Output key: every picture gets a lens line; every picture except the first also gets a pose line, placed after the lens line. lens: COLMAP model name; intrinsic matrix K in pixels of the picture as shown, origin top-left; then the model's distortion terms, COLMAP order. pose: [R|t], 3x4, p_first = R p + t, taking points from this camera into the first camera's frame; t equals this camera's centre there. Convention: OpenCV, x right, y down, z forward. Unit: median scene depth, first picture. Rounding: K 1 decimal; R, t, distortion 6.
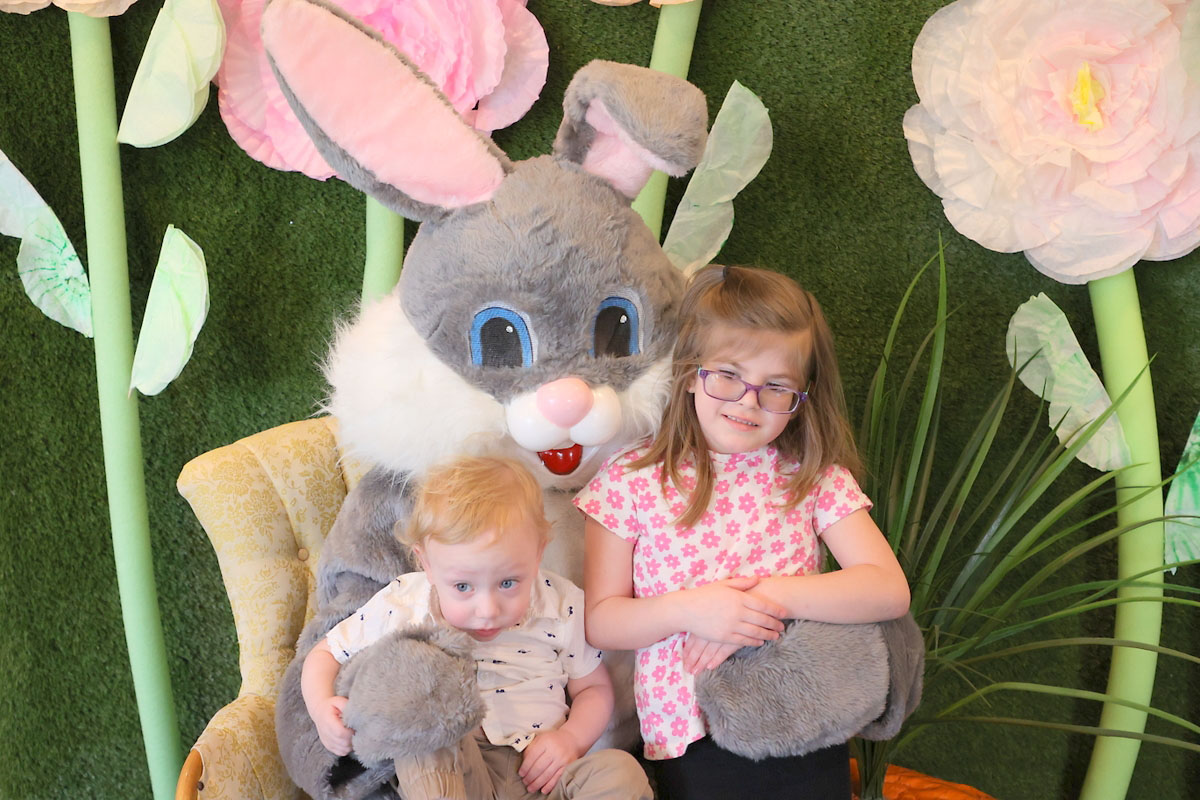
lens RADIAL K [[1834.6, 0, 593.5], [0, 1834.6, 401.6], [0, 0, 1]] dist [0.189602, 0.133235]
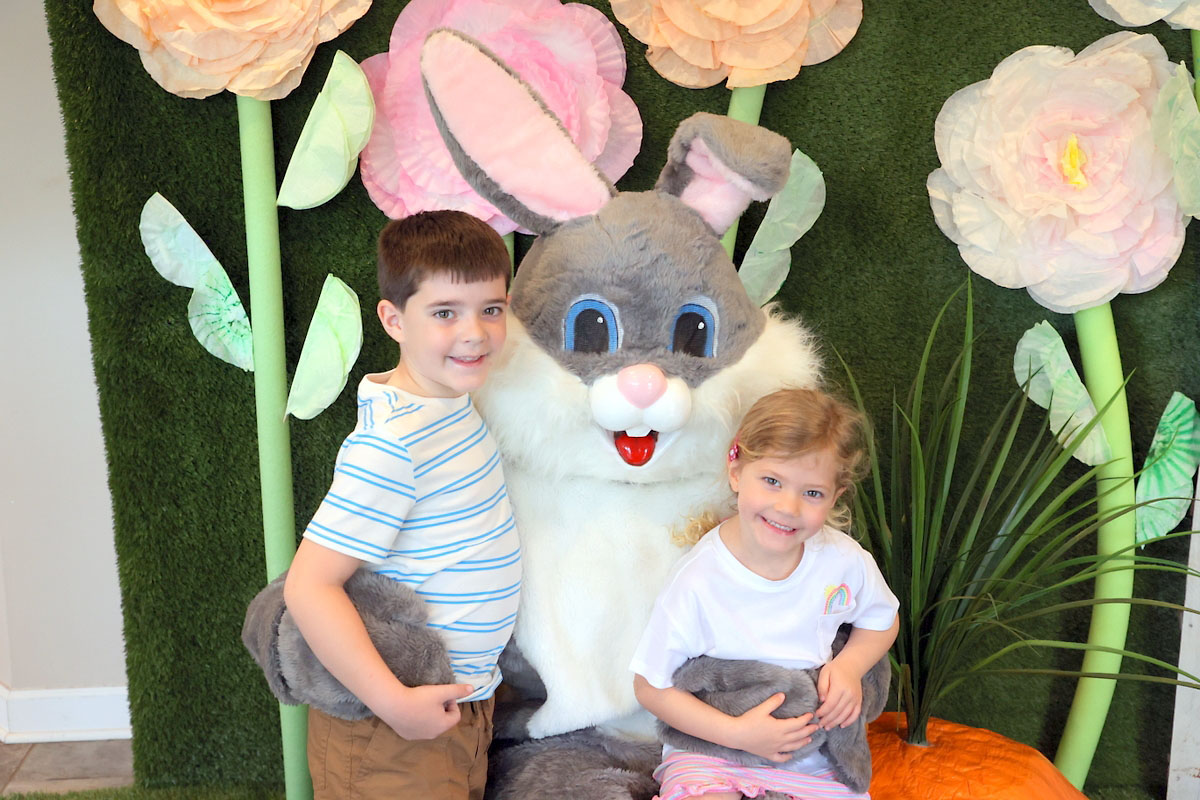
lens RADIAL K [[1612.4, 0, 599.1], [0, 1612.4, 394.2], [0, 0, 1]] dist [0.145723, 0.050758]
pose [[0.994399, -0.018881, 0.103994, -0.157572], [0.022364, 0.999224, -0.032435, 0.017790], [-0.103301, 0.034579, 0.994049, -0.037267]]
